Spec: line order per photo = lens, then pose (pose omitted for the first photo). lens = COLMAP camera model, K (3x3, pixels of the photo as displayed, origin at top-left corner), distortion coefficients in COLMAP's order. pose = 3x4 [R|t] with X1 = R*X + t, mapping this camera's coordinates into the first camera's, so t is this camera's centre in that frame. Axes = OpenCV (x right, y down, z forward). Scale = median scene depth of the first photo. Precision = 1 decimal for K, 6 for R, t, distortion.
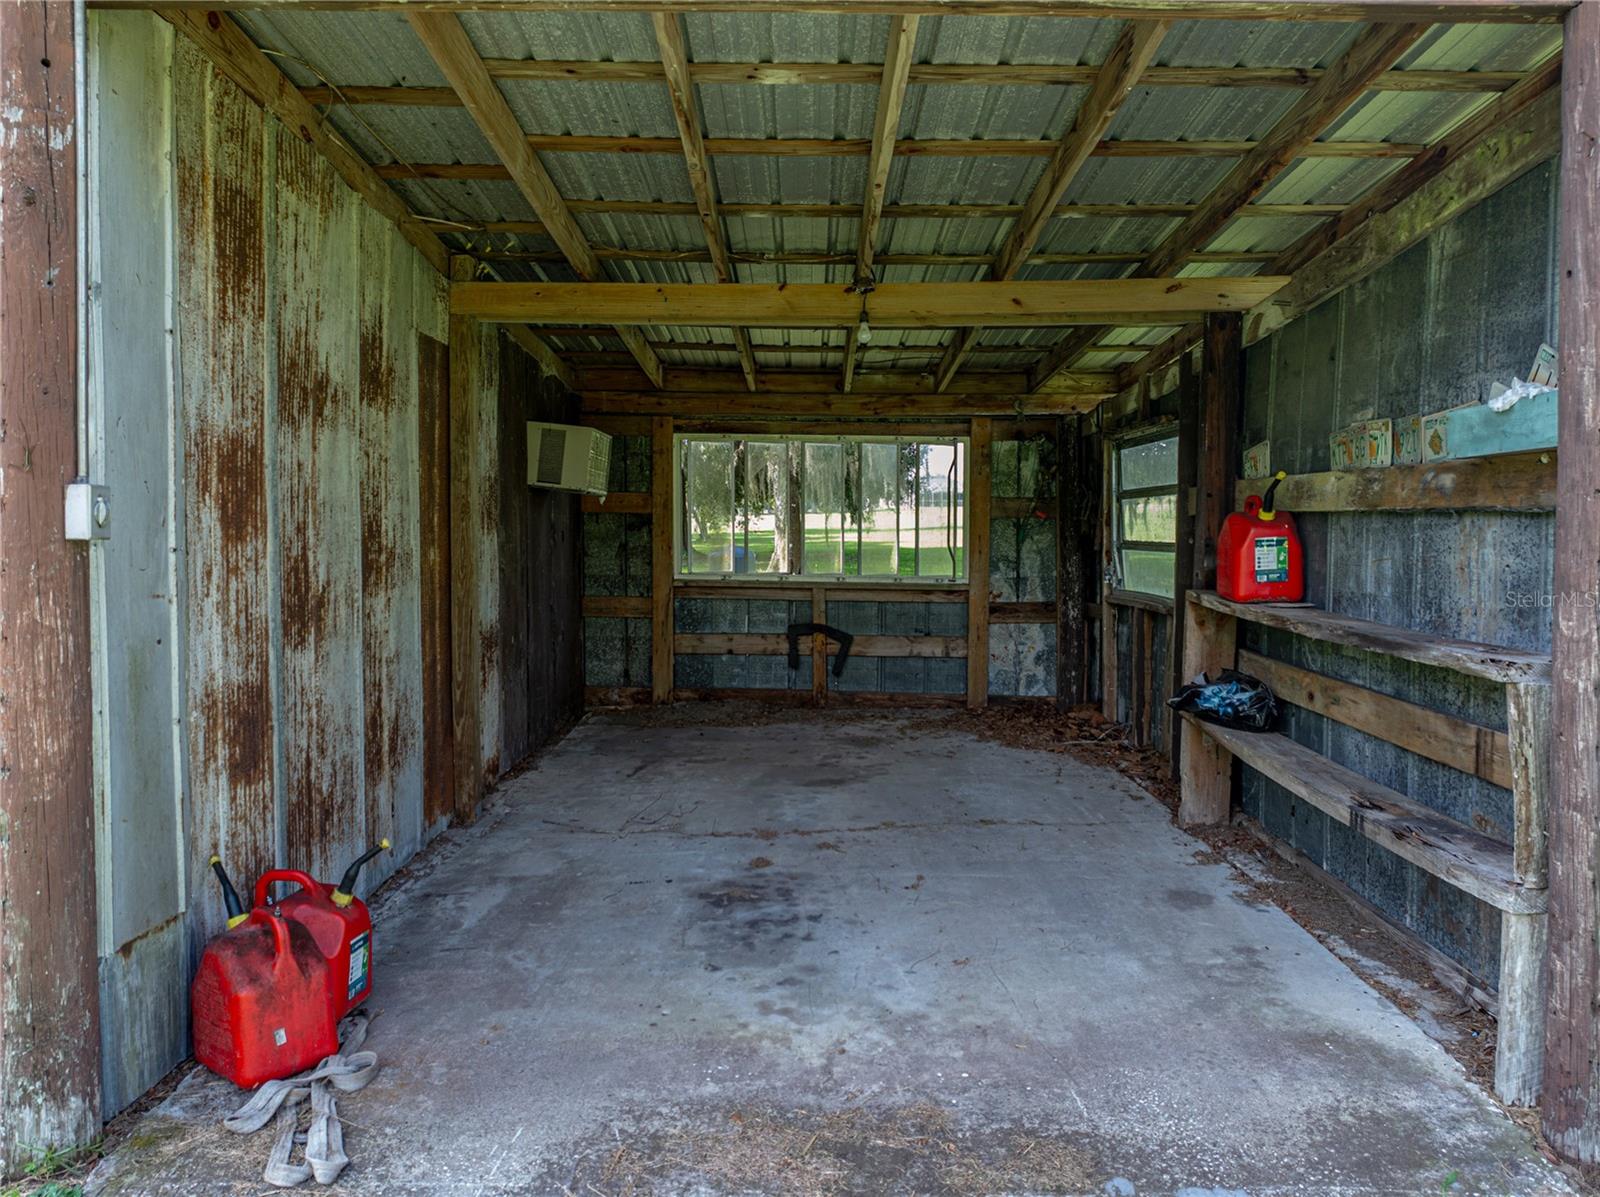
lens RADIAL K [[1137.1, 0, 790.5], [0, 1137.1, 593.7], [0, 0, 1]] dist [-0.050689, 0.024852]
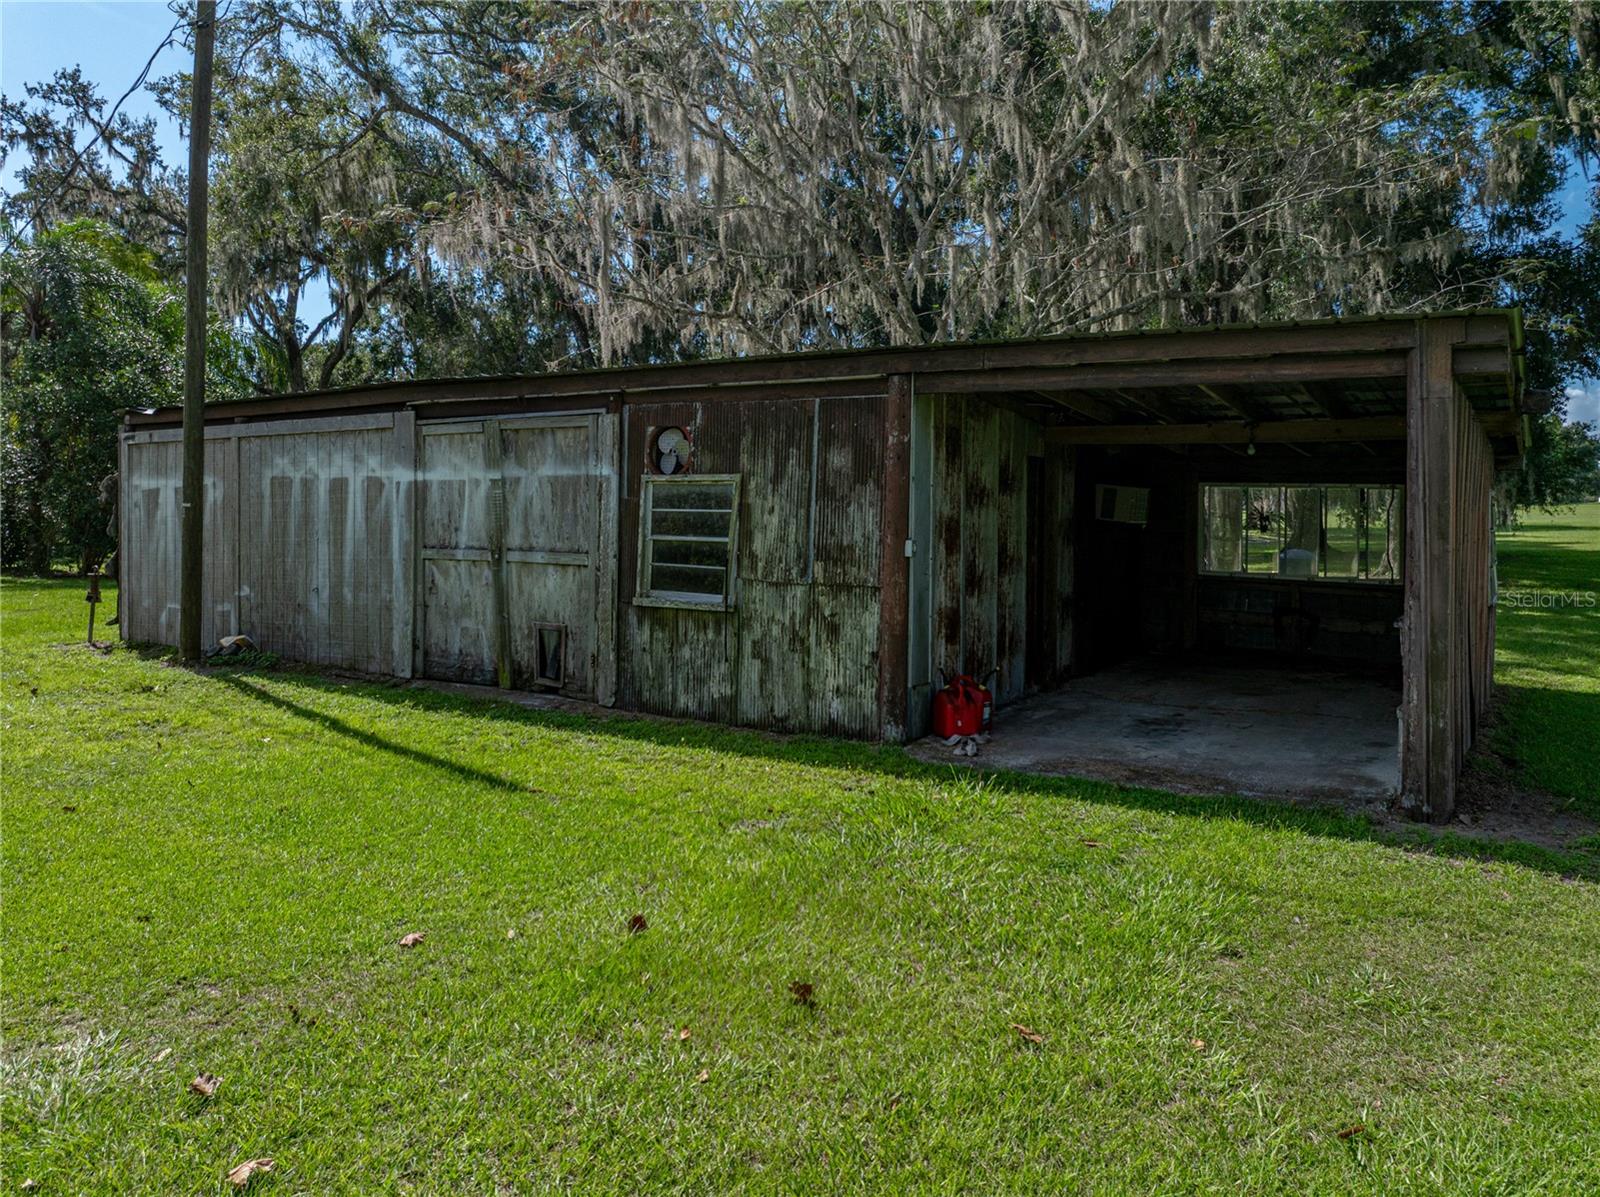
lens RADIAL K [[1137.1, 0, 798.5], [0, 1137.1, 592.1], [0, 0, 1]] dist [-0.050689, 0.024852]
pose [[0.838505, 0.028596, -0.544142, 0.683769], [-0.025942, 0.999585, 0.012555, 0.017344], [0.544275, 0.003588, 0.838899, -1.475413]]
